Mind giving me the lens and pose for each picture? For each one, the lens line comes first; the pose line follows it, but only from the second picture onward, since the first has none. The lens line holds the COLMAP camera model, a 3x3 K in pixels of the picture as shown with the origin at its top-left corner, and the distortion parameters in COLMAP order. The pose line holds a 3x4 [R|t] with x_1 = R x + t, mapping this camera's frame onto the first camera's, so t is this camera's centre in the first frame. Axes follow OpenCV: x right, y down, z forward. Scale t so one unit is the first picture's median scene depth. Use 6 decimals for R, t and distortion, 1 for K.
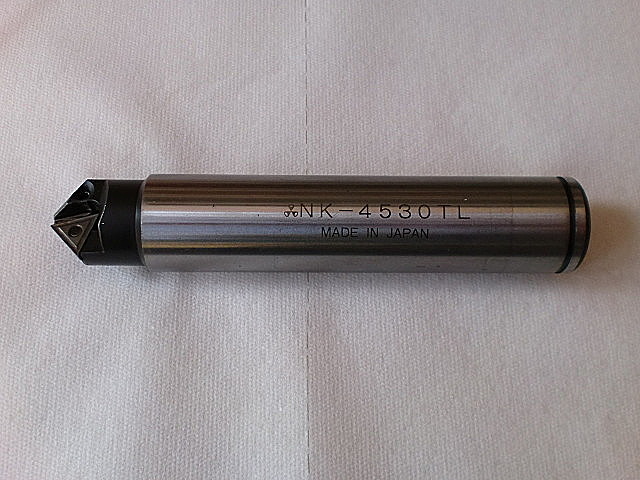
lens RADIAL K [[543.9, 0, 320.0], [0, 543.9, 240.0], [0, 0, 1]] dist [-0.107448, -0.002155]
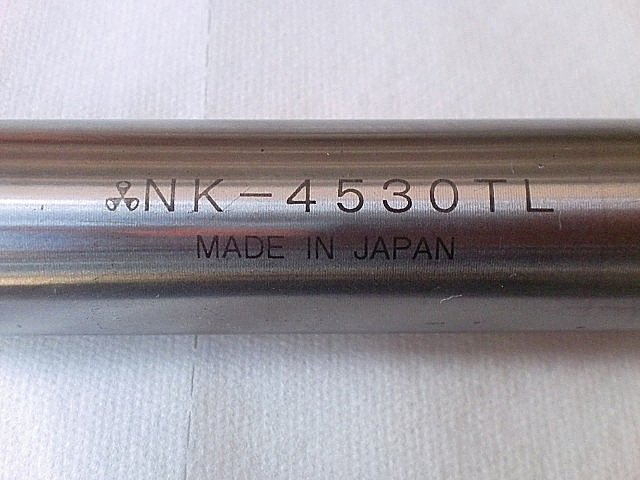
lens RADIAL K [[609.7, 0, 285.5], [0, 609.7, 215.9], [0, 0, 1]] dist [-0.045711, -0.013893]
pose [[0.998854, -0.006749, -0.047380, 0.091417], [0.005018, 0.999318, -0.036573, -0.020063], [0.047595, 0.036294, 0.998207, 0.520030]]
